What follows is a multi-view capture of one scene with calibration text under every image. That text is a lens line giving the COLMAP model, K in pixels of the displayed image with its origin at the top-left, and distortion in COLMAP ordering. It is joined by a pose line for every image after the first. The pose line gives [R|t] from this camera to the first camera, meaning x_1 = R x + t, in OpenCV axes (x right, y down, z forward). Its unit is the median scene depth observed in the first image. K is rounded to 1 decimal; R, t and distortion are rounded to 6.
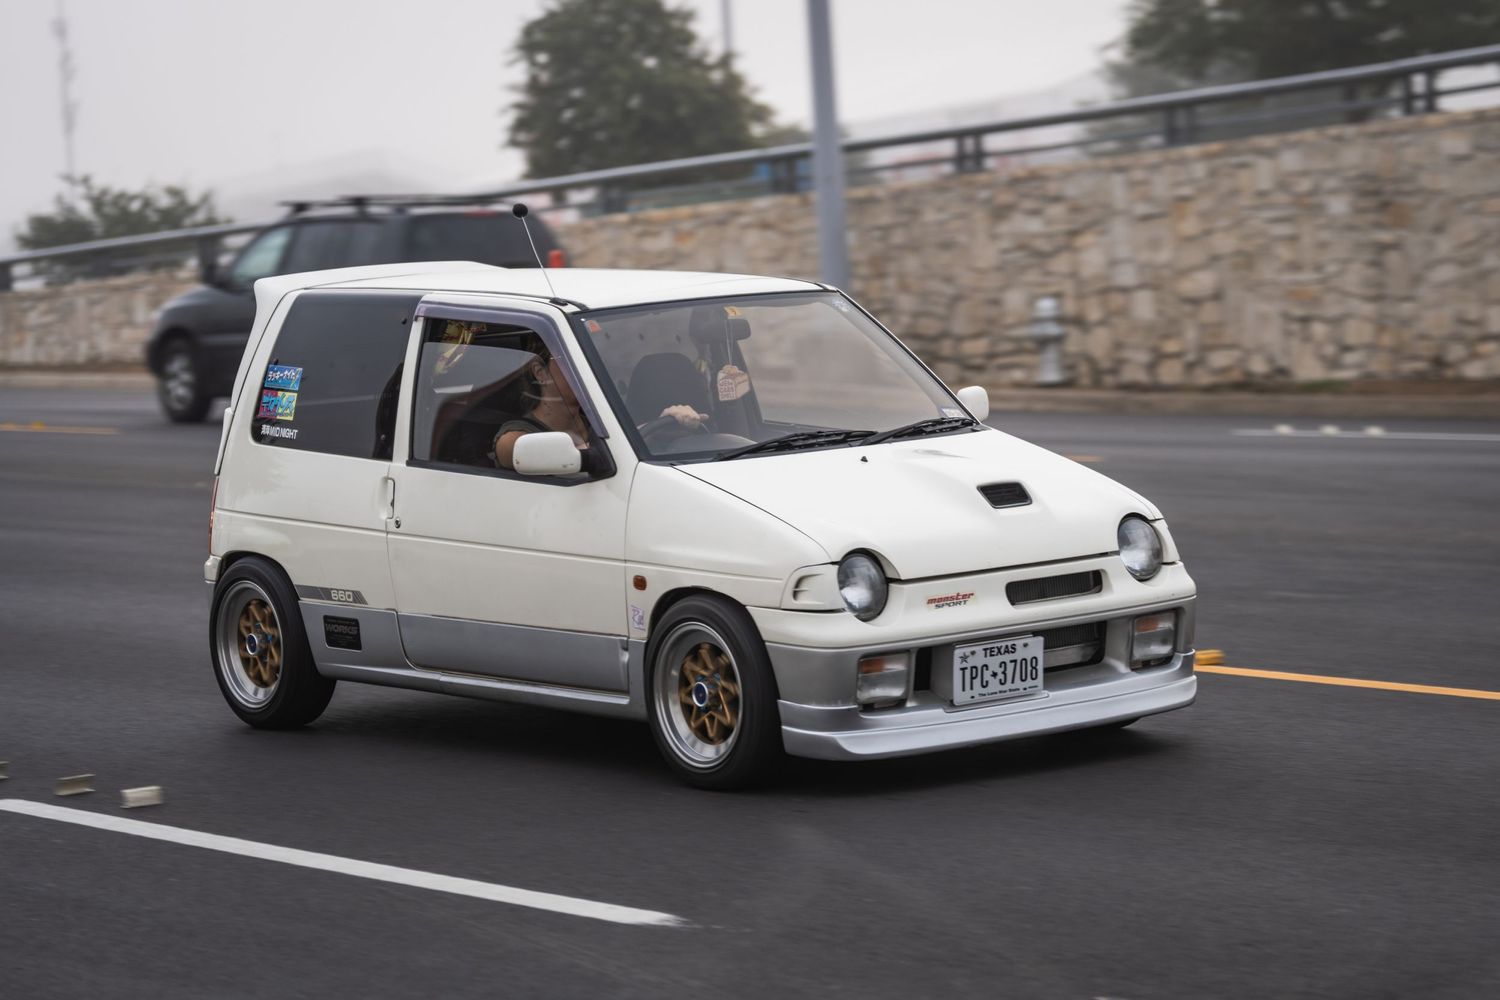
lens RADIAL K [[4404.2, 0, 748.9], [0, 4404.2, 498.4], [0, 0, 1]] dist [0.478243, 0.000000]
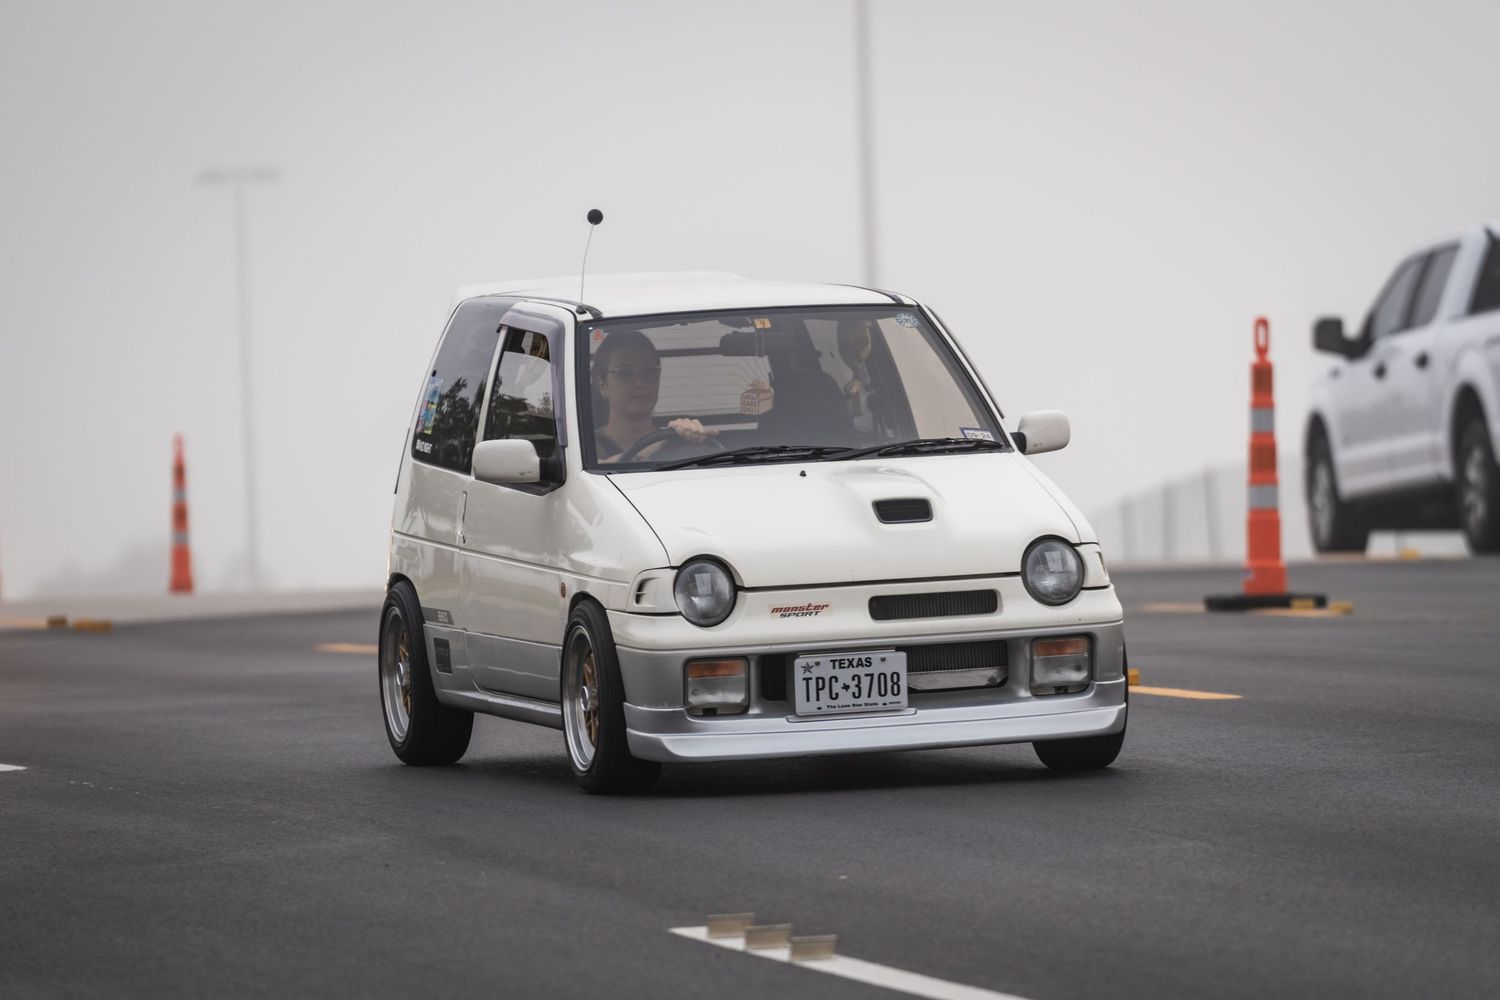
lens RADIAL K [[8724.0, 0, 750.0], [0, 8724.0, 499.3], [0, 0, 1]] dist [-0.422259, 0.000000]
pose [[0.939376, 0.025261, -0.341958, 0.703950], [-0.035578, 0.999080, -0.023933, 0.045196], [0.341039, 0.034648, 0.939410, -0.854908]]
